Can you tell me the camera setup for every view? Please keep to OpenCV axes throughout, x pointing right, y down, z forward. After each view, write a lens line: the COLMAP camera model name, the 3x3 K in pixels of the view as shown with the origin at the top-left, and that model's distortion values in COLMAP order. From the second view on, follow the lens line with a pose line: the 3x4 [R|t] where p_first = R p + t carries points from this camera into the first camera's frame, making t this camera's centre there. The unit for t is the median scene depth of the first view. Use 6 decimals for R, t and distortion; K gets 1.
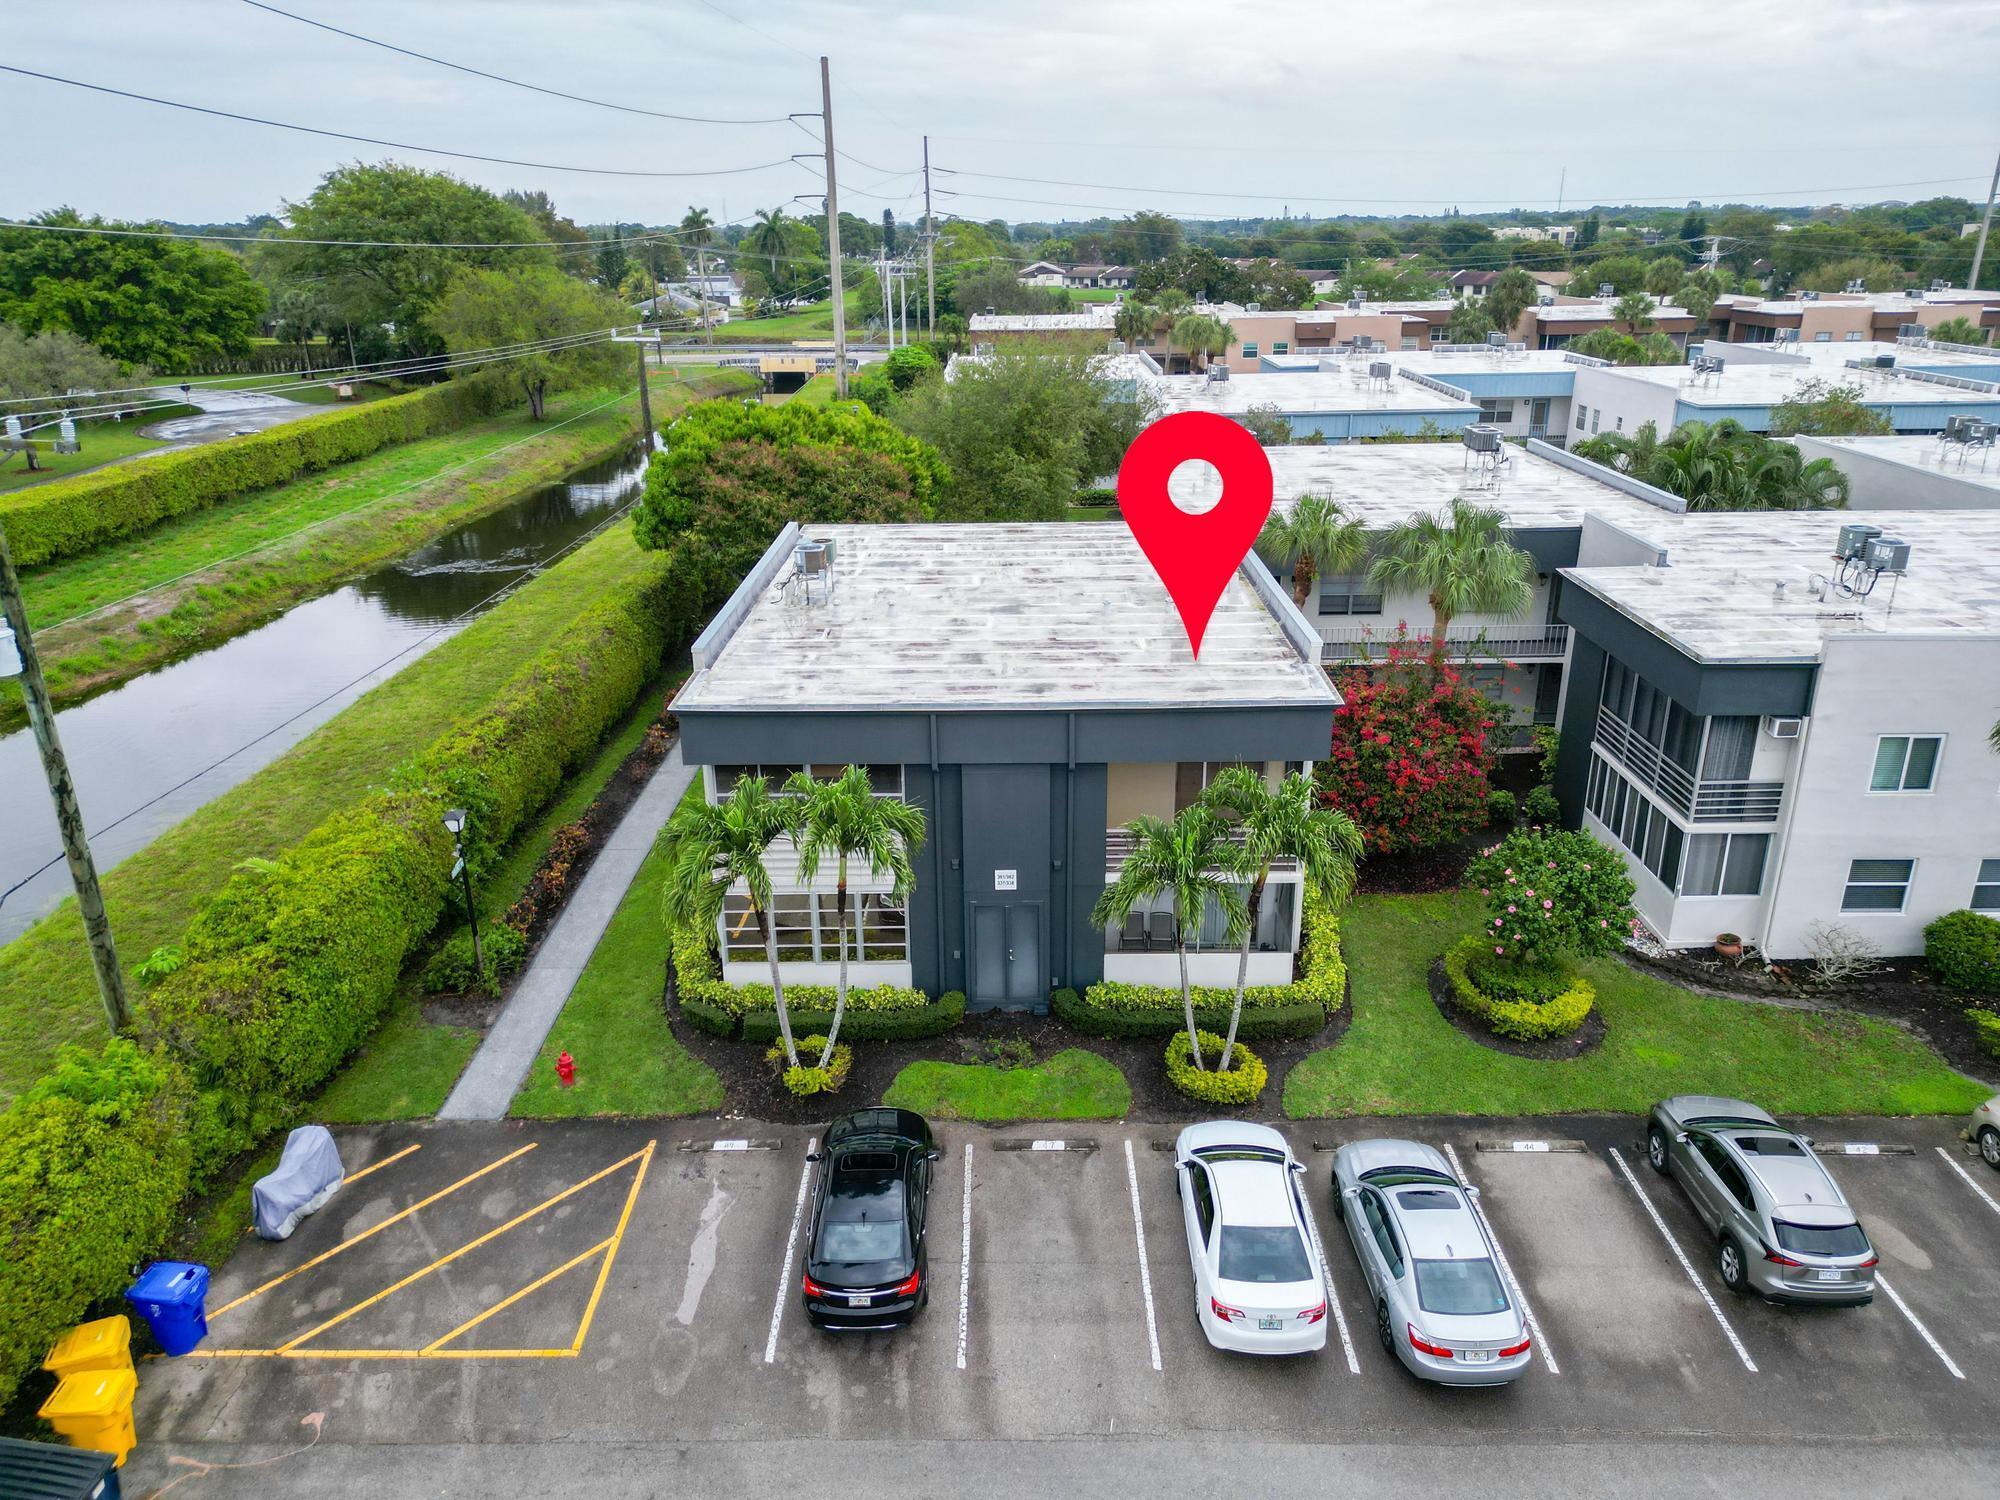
lens RADIAL K [[1393.5, 0, 990.3], [0, 1393.5, 753.4], [0, 0, 1]] dist [0.070259, -0.067831]
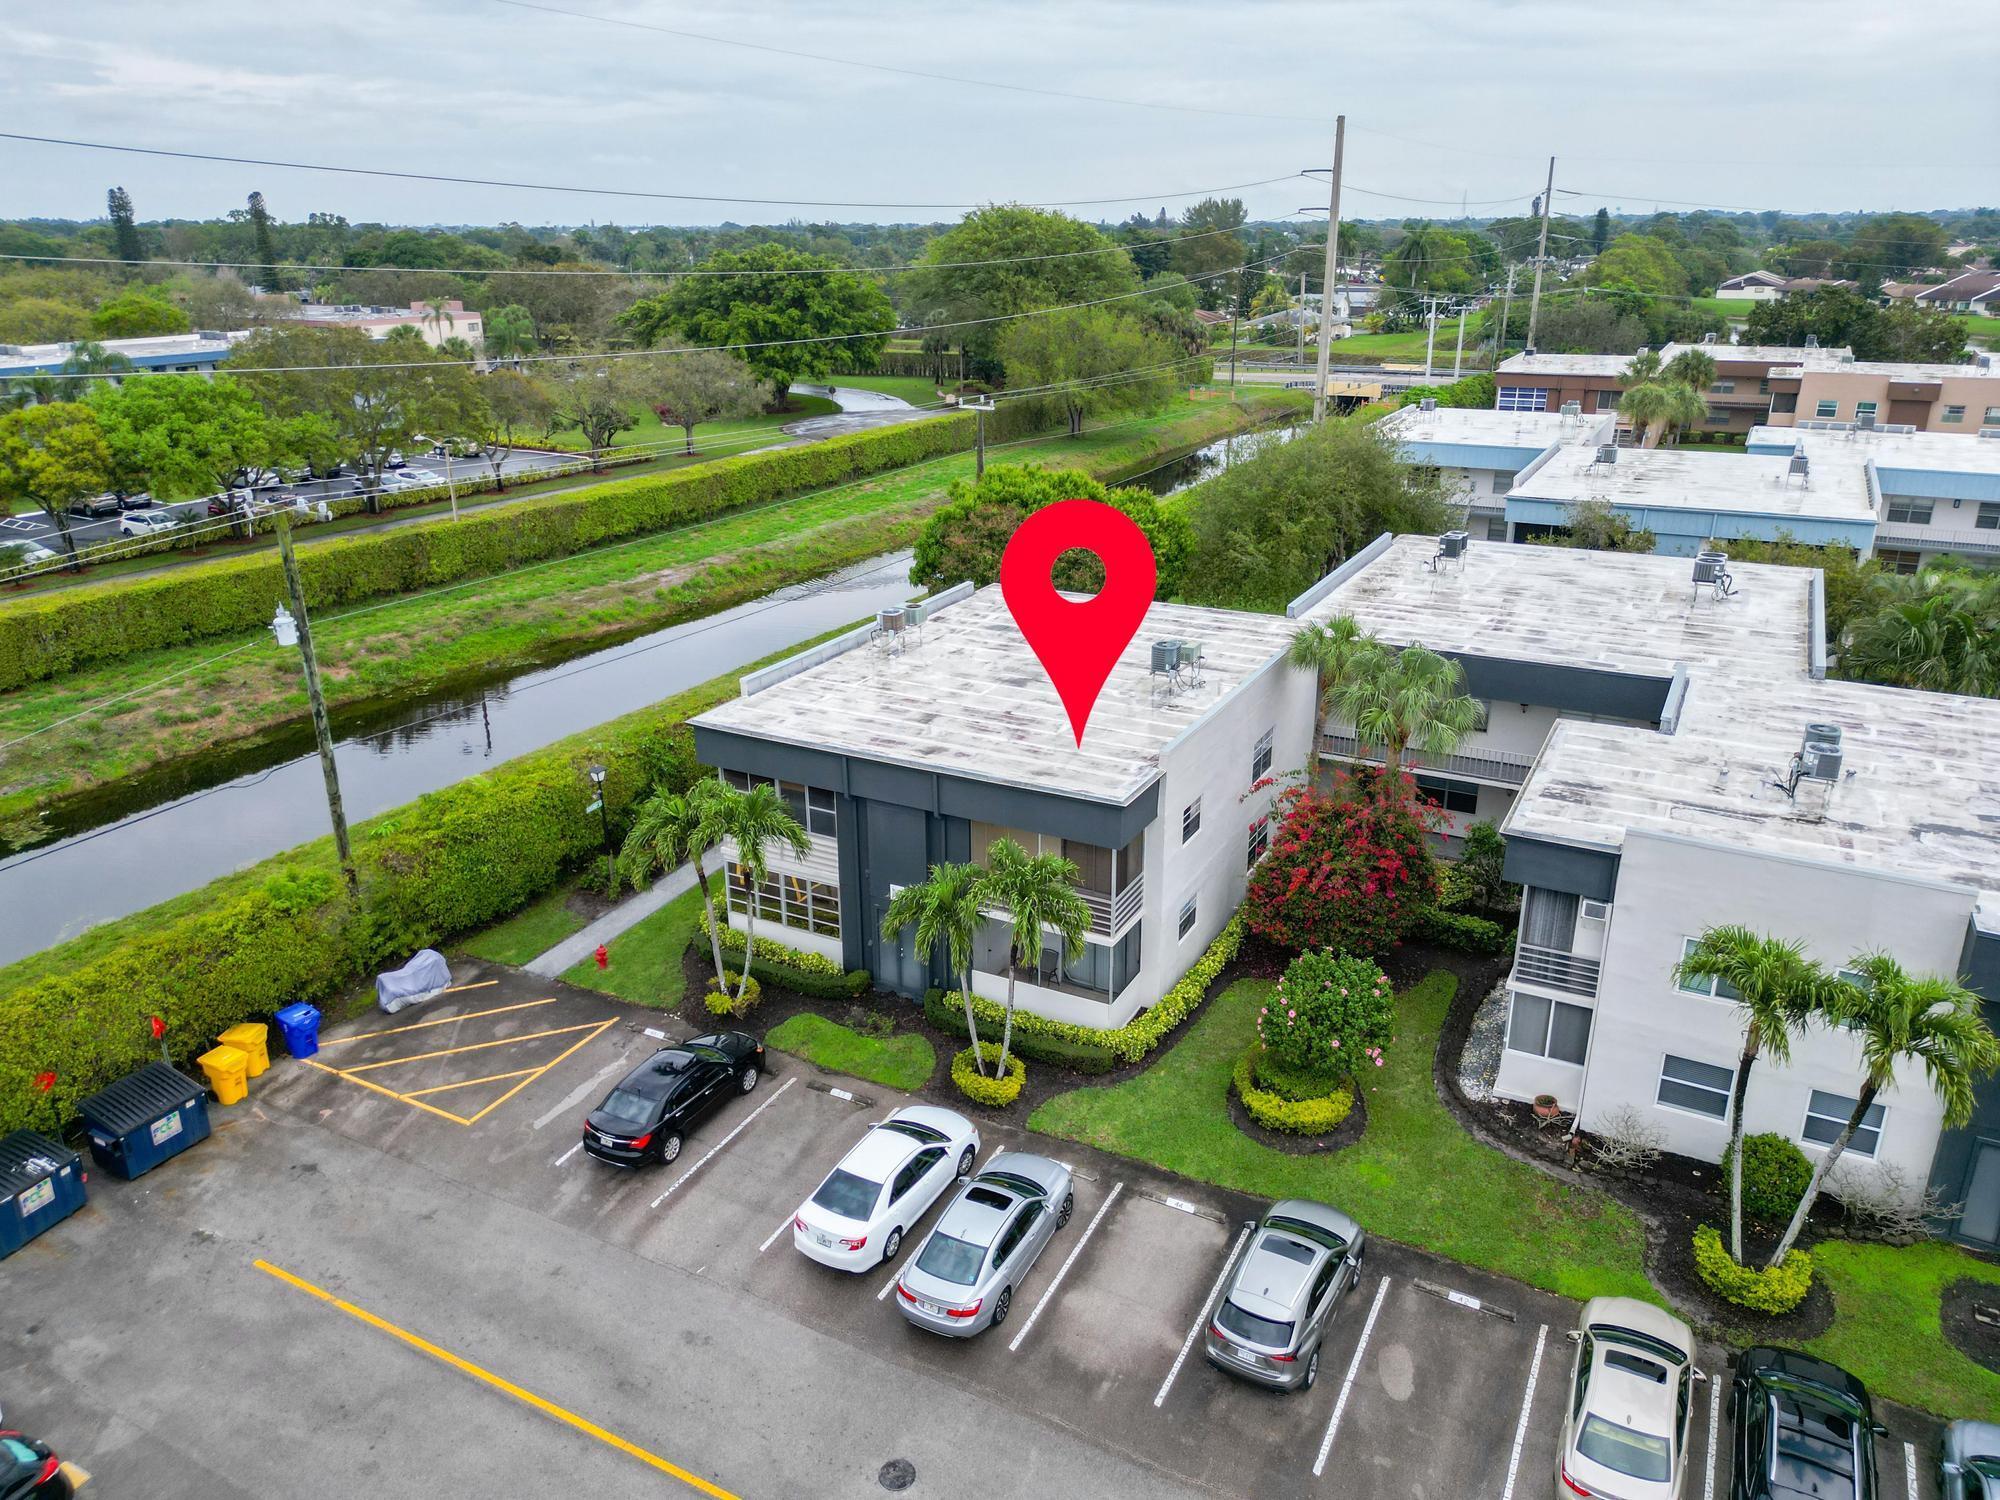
lens RADIAL K [[1393.5, 0, 990.3], [0, 1393.5, 753.4], [0, 0, 1]] dist [0.070259, -0.067831]
pose [[0.886253, 0.167477, -0.431865, 0.596510], [-0.165262, 0.985314, 0.042960, -0.101568], [0.432717, 0.033298, 0.900914, -0.119495]]
